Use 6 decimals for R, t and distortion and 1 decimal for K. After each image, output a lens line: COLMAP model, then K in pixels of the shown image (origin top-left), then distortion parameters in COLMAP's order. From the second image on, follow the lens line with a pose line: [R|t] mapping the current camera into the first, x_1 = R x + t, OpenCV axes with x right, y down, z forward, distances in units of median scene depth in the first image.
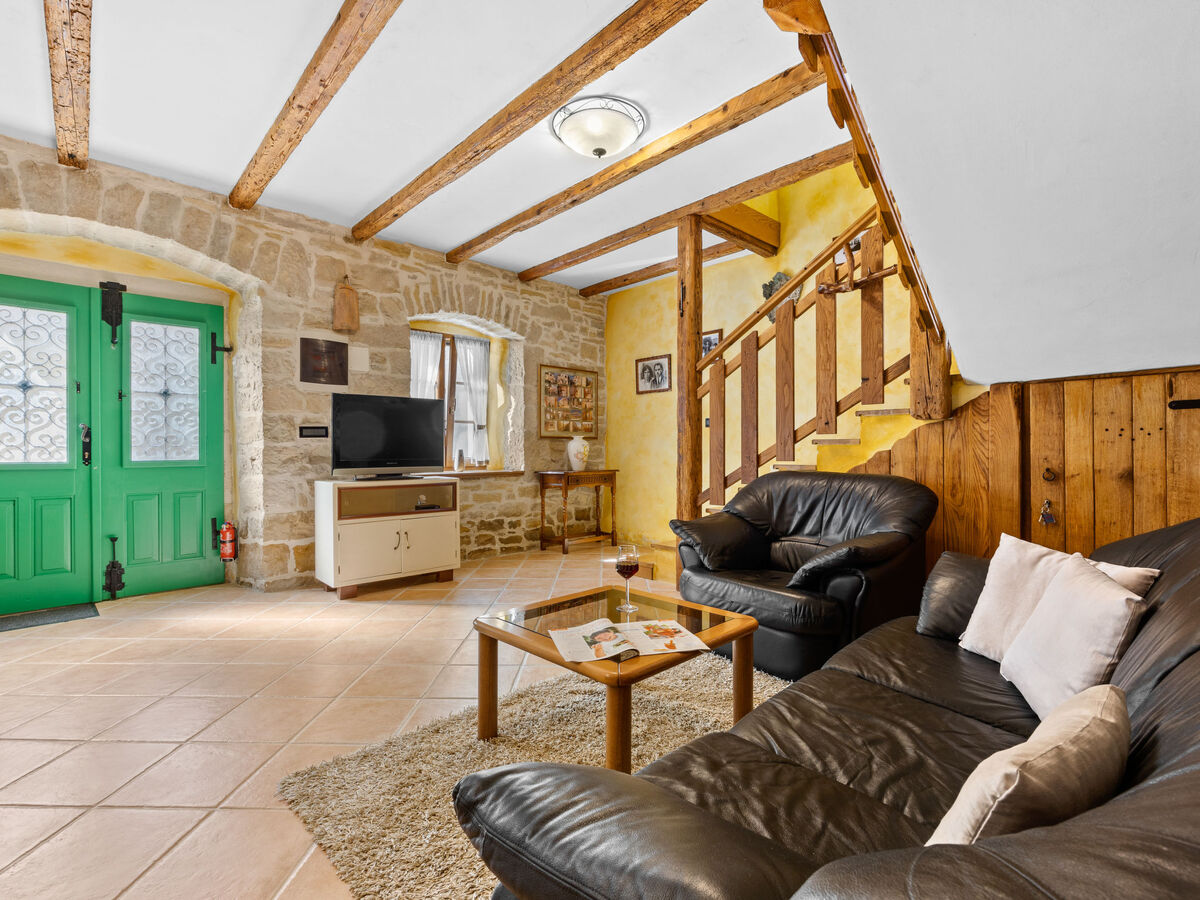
lens RADIAL K [[558.4, 0, 607.5], [0, 558.4, 451.4], [0, 0, 1]] dist [-0.004802, 0.000210]
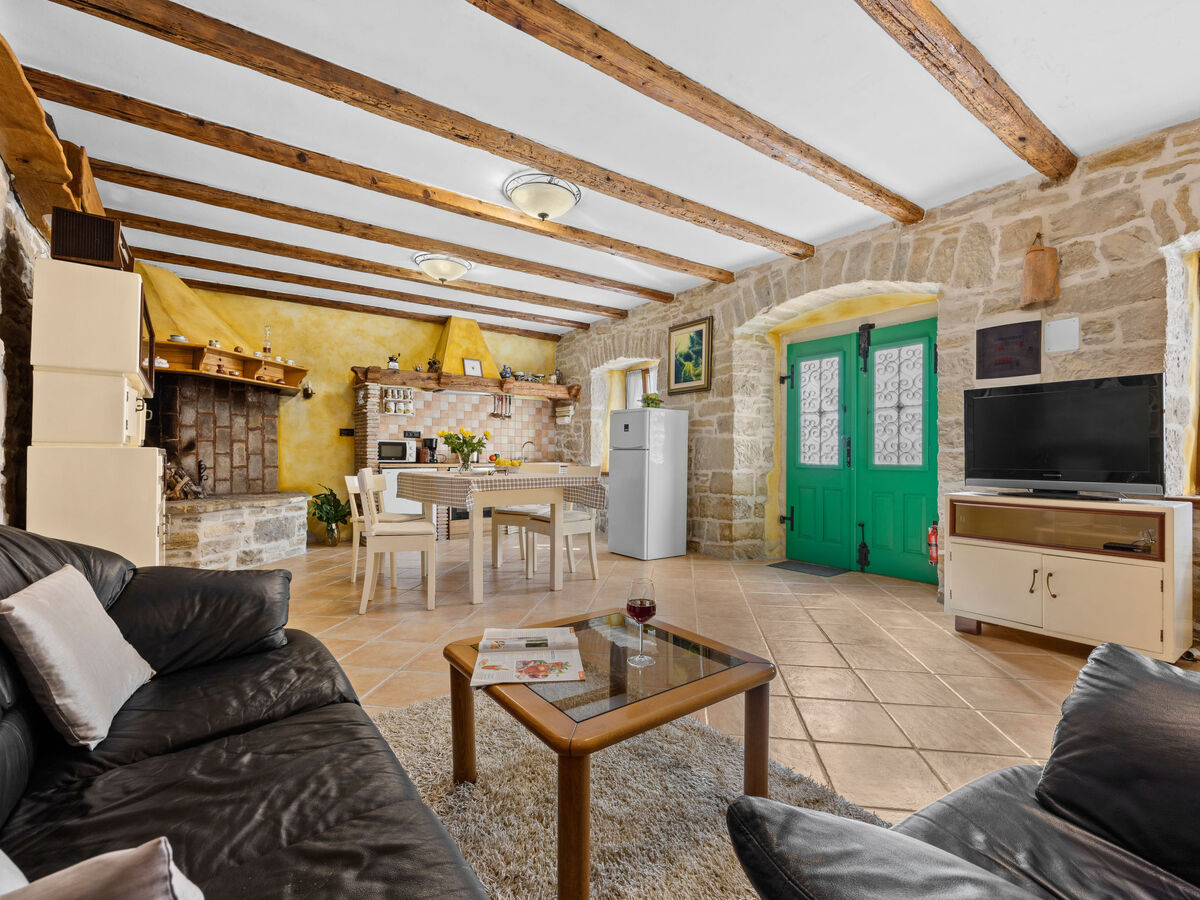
lens RADIAL K [[540.2, 0, 594.2], [0, 540.2, 455.0], [0, 0, 1]] dist [-0.005715, -0.000909]
pose [[-0.155325, 0.002539, -0.987860, 0.421464], [-0.008150, 0.999959, 0.003851, -0.003136], [0.987830, 0.008649, -0.155298, 0.567655]]
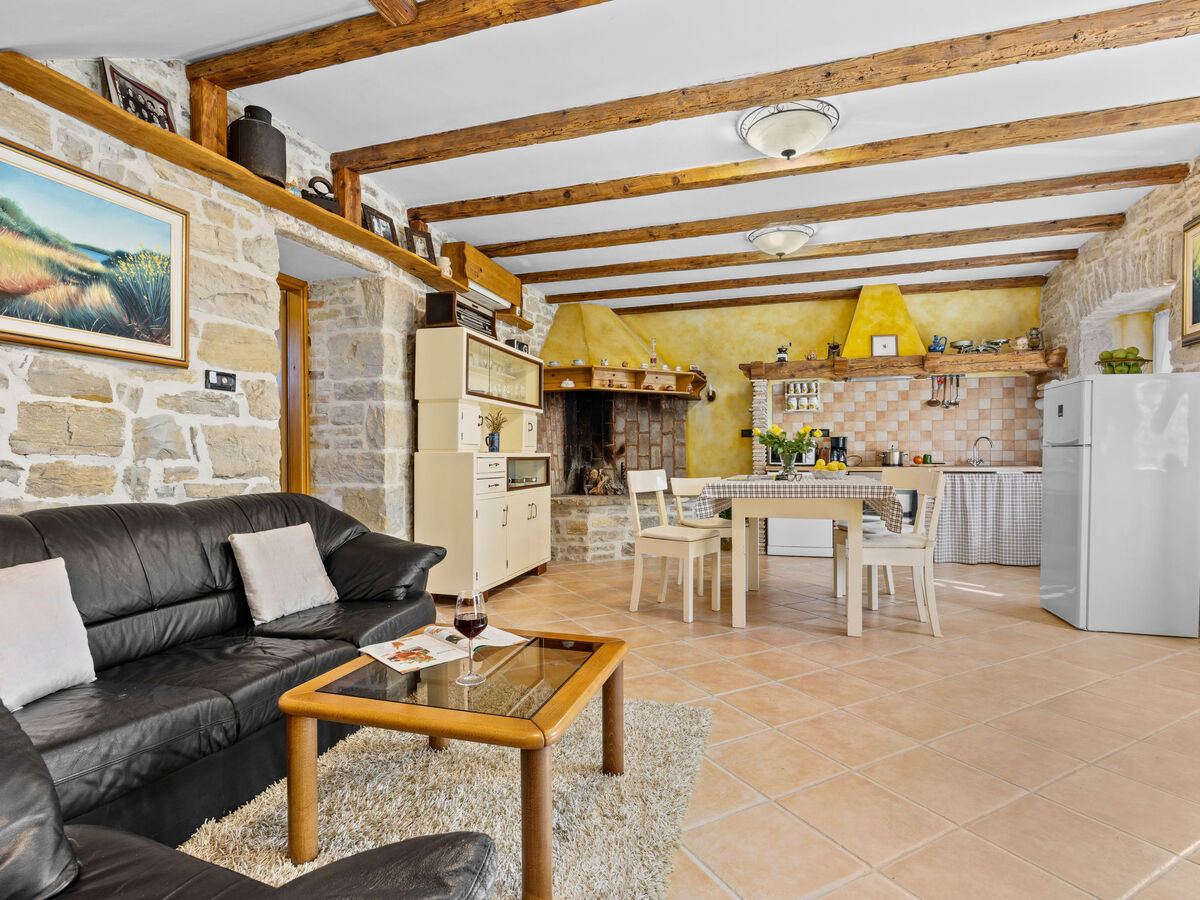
lens RADIAL K [[615.9, 0, 596.4], [0, 615.9, 459.6], [0, 0, 1]] dist [-0.022363, 0.003341]
pose [[-0.883160, 0.007788, -0.469007, 0.139424], [0.003245, 0.999940, 0.010493, -0.003025], [0.469061, 0.007745, -0.883132, 0.951828]]
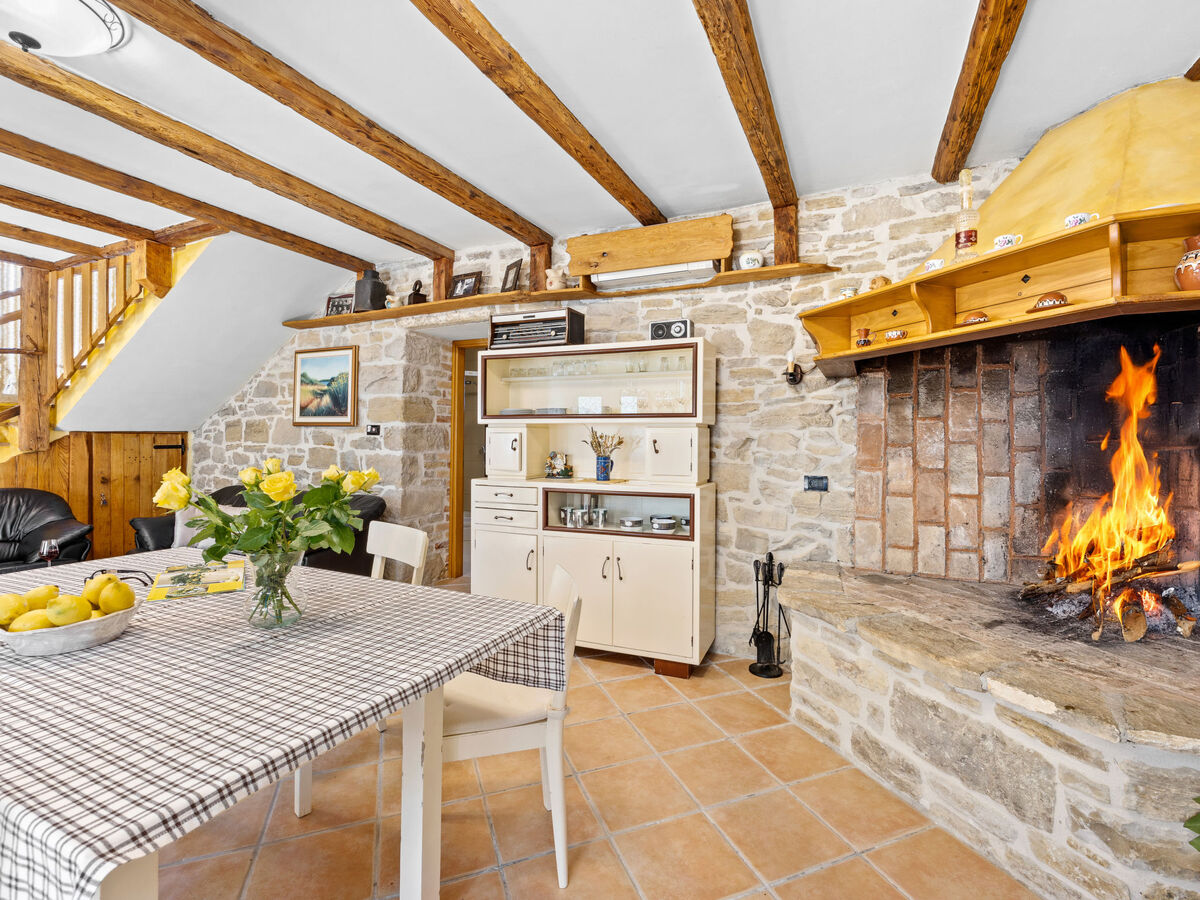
lens RADIAL K [[540.2, 0, 610.8], [0, 540.2, 439.8], [0, 0, 1]] dist [-0.005715, -0.000909]
pose [[-0.370238, 0.004139, 0.928928, -1.108266], [-0.005427, 0.999963, -0.006619, -0.066483], [-0.928921, -0.007492, -0.370202, 0.026476]]
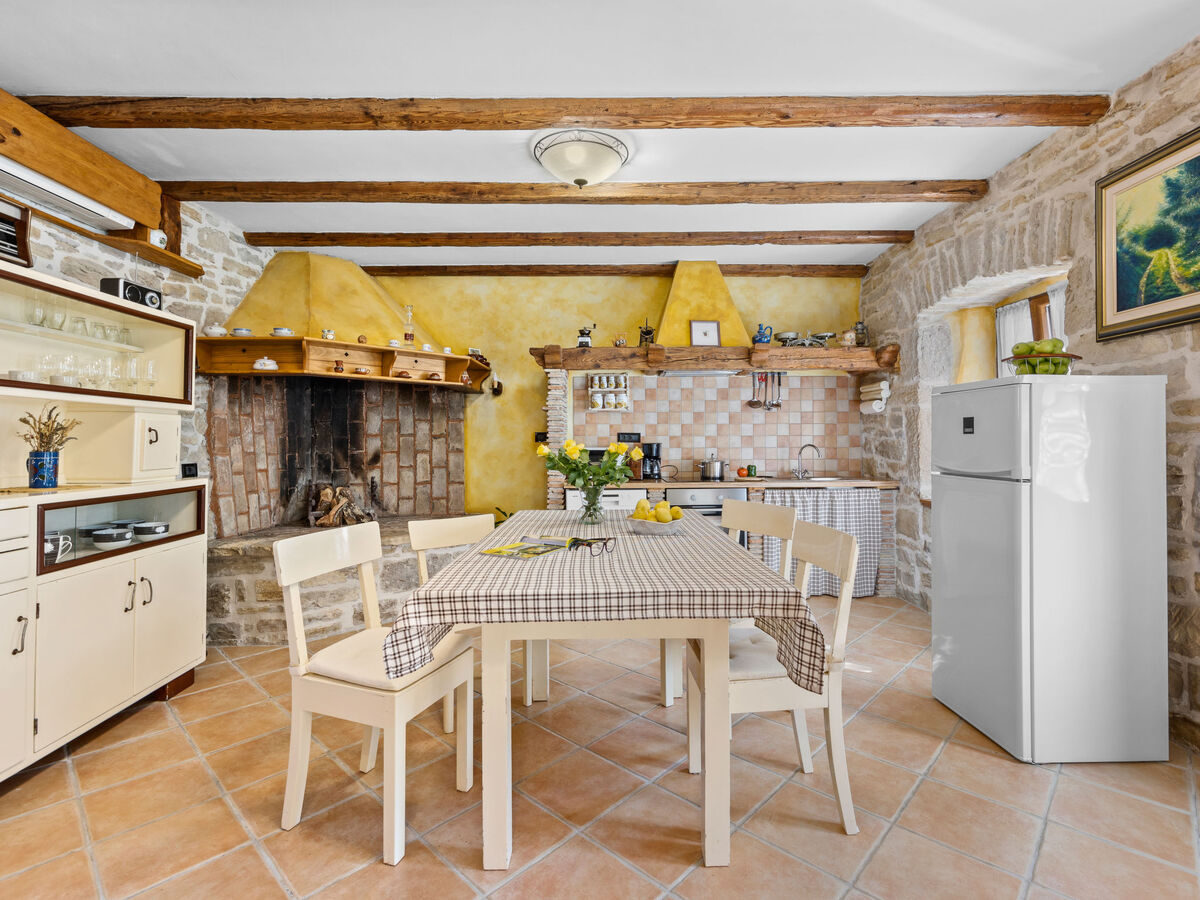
lens RADIAL K [[573.5, 0, 608.4], [0, 573.5, 429.3], [0, 0, 1]] dist [0.000813, 0.001451]
pose [[-0.683392, -0.009449, -0.729990, -0.241509], [0.003971, 0.999853, -0.016660, -0.056314], [0.730040, -0.014284, -0.683255, 0.575831]]
